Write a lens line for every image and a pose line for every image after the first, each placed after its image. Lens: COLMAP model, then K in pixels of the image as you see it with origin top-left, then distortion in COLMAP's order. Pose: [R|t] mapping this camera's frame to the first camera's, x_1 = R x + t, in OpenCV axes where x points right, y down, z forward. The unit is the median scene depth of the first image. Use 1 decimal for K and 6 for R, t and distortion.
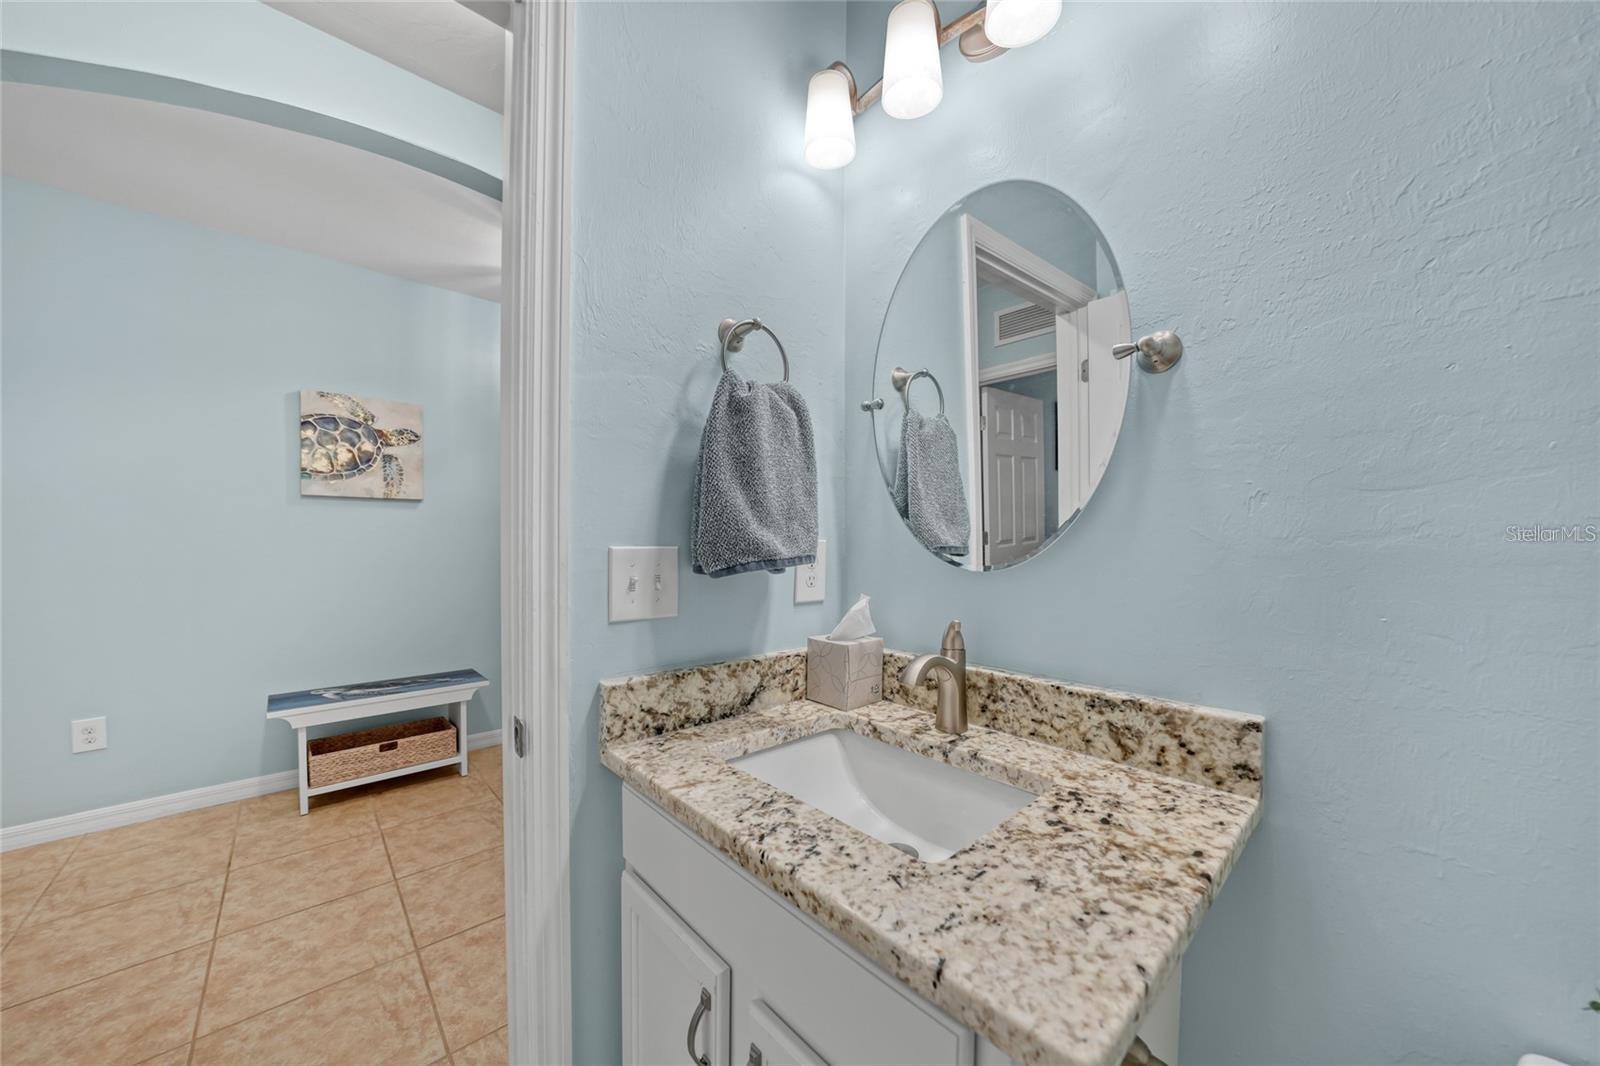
lens RADIAL K [[558.5, 0, 801.4], [0, 558.5, 544.1], [0, 0, 1]] dist [-0.023691, 0.004859]
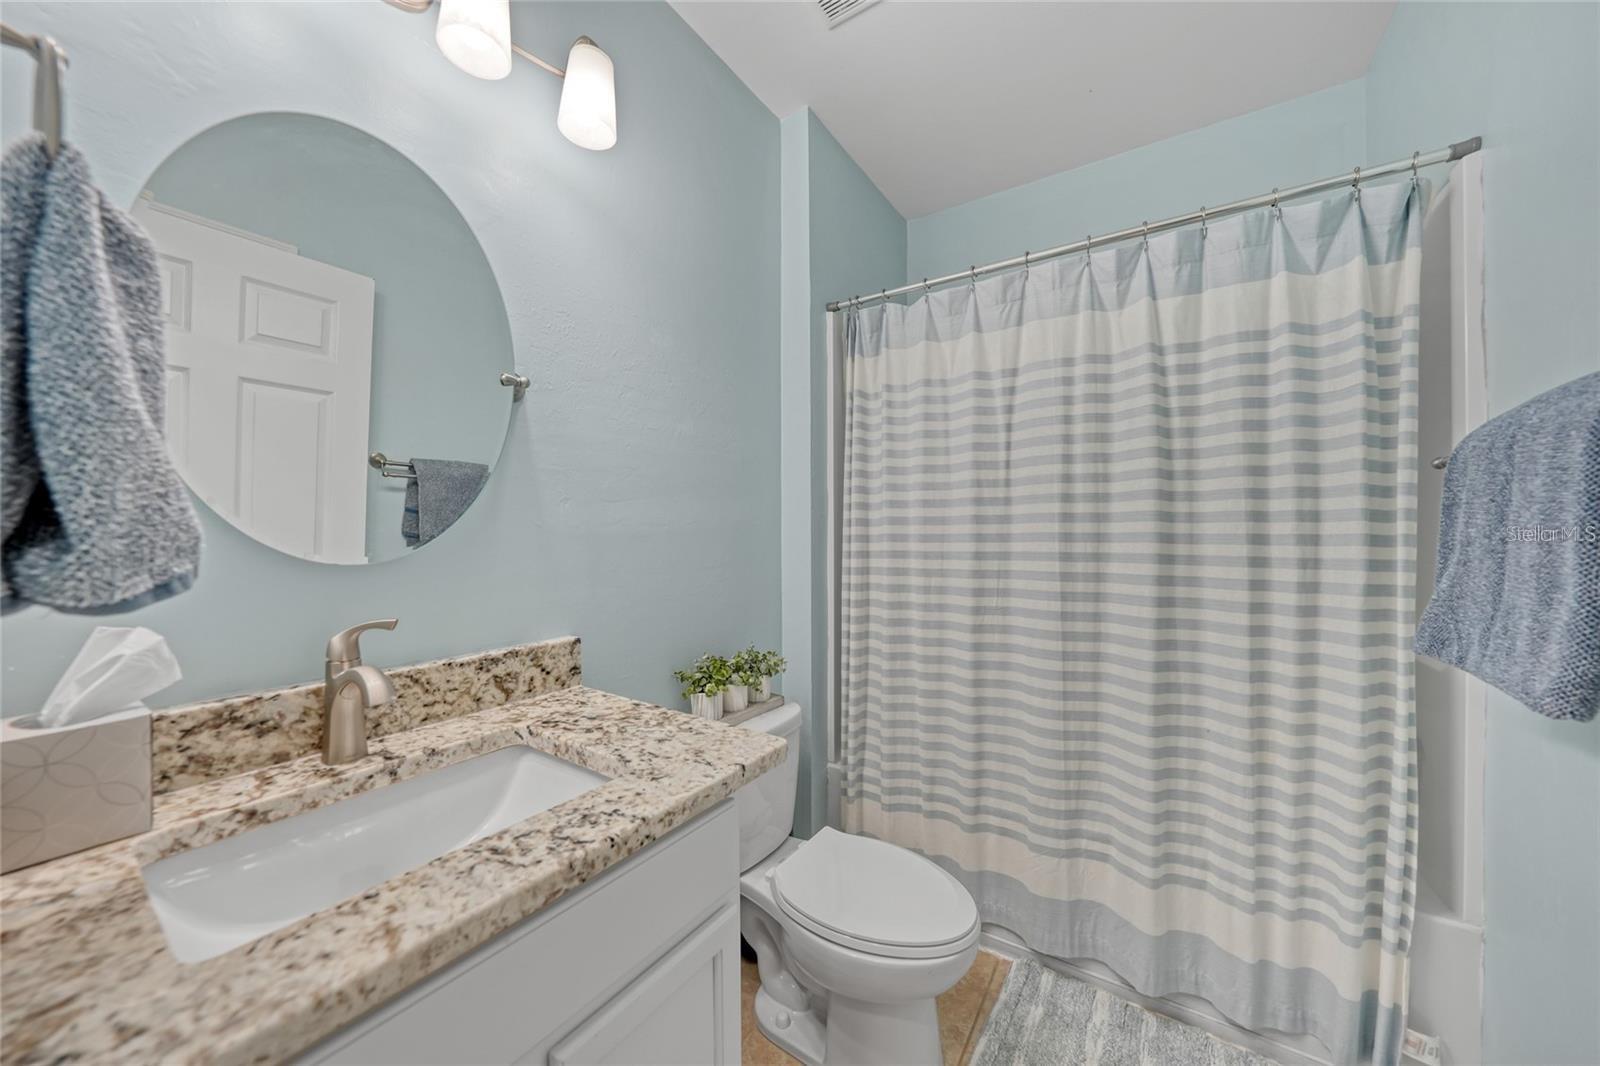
lens RADIAL K [[558.5, 0, 793.1], [0, 558.5, 526.6], [0, 0, 1]] dist [-0.023691, 0.004859]
pose [[-0.226871, 0.000322, 0.973925, -0.786788], [0.010063, 0.999947, 0.002014, -0.004428], [-0.973873, 0.010257, -0.226863, 0.630026]]
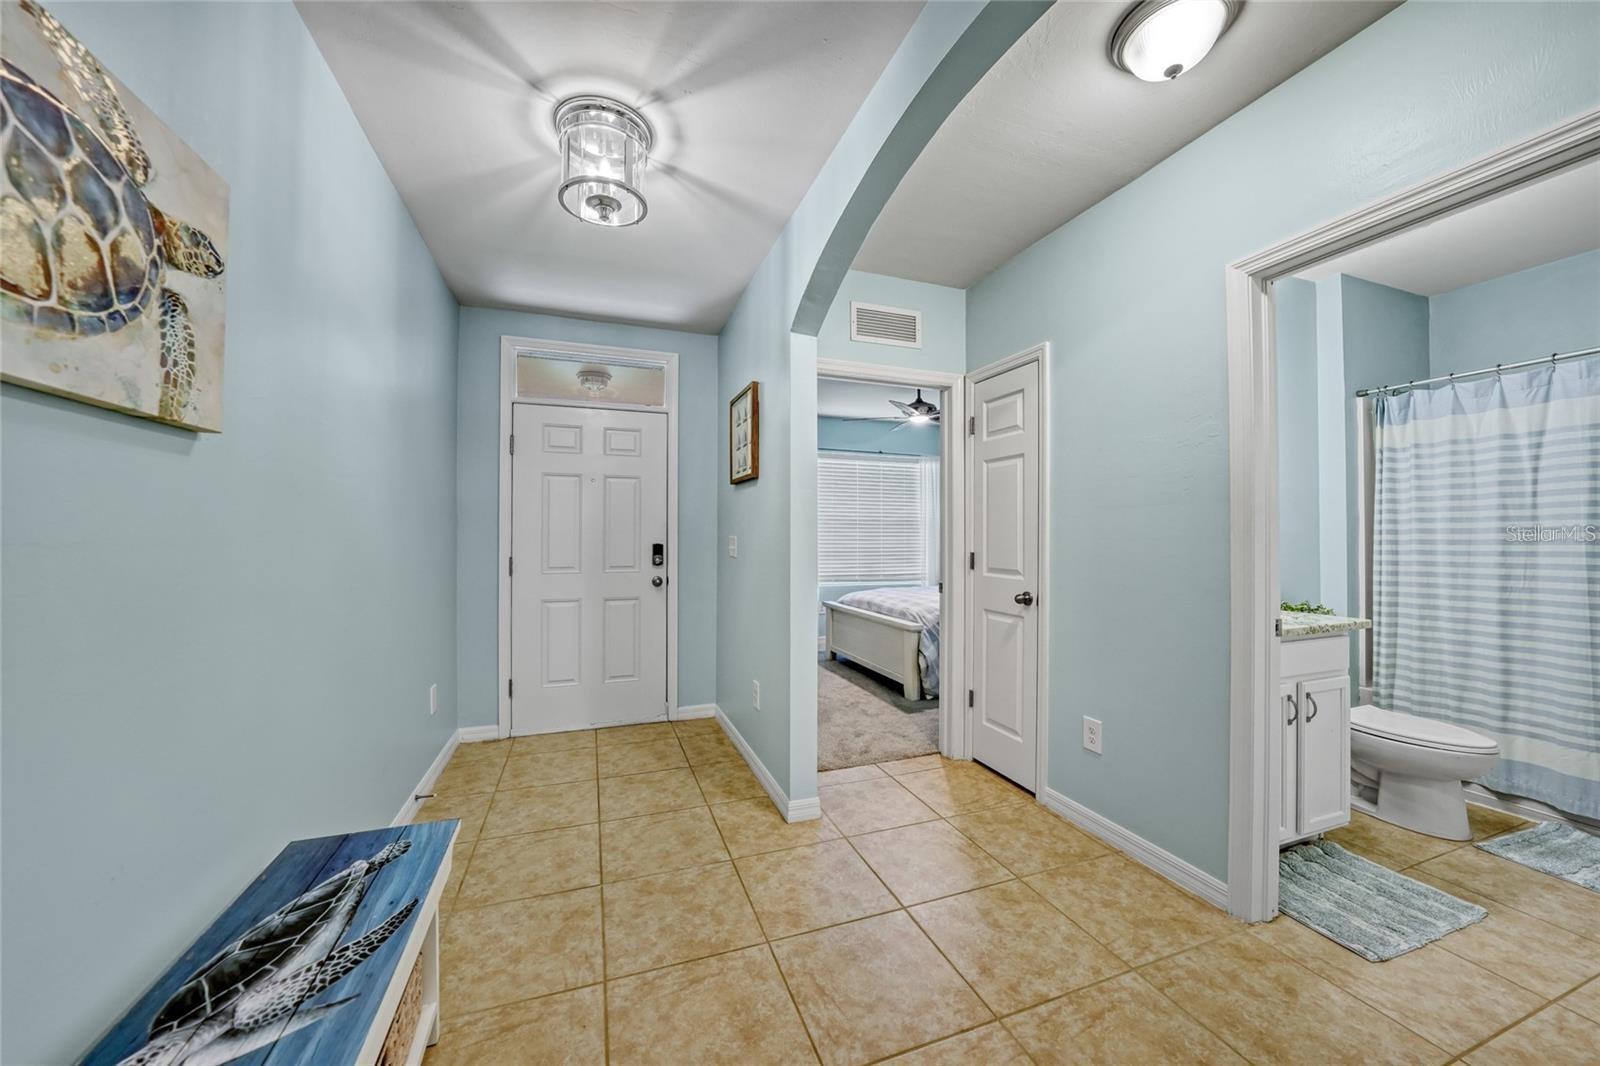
lens RADIAL K [[558.5, 0, 780.9], [0, 558.5, 529.0], [0, 0, 1]] dist [-0.023691, 0.004859]
pose [[0.409701, 0.005725, 0.912202, -3.101488], [0.009965, 0.999893, -0.010752, -0.030731], [-0.912165, 0.013495, 0.409600, 1.810344]]
